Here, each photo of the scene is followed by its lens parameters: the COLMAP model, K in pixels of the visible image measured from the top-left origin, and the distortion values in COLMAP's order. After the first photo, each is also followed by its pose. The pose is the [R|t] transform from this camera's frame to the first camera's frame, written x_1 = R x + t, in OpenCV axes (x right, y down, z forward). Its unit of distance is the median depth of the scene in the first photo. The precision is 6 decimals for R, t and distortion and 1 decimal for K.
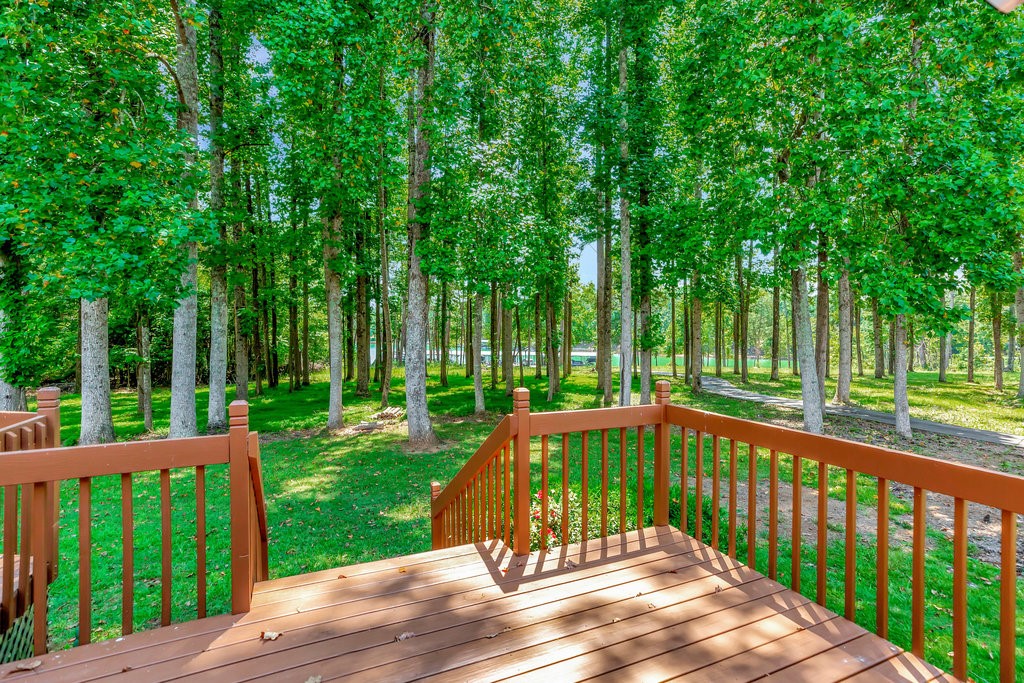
lens RADIAL K [[491.9, 0, 513.0], [0, 491.9, 333.3], [0, 0, 1]] dist [-0.000444, 0.000083]
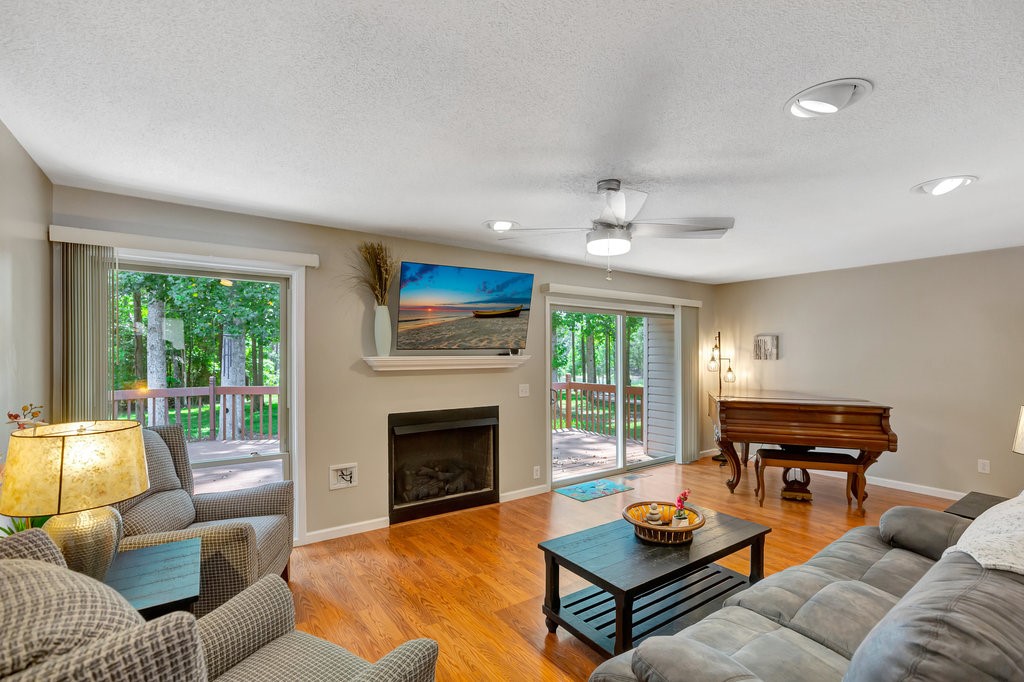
lens RADIAL K [[471.0, 0, 514.7], [0, 471.0, 347.0], [0, 0, 1]] dist [-0.033863, 0.024804]
pose [[0.981638, -0.007534, 0.190603, -0.096205], [0.012131, 0.999663, -0.022965, 0.001458], [-0.190366, 0.024856, 0.981398, -0.289067]]
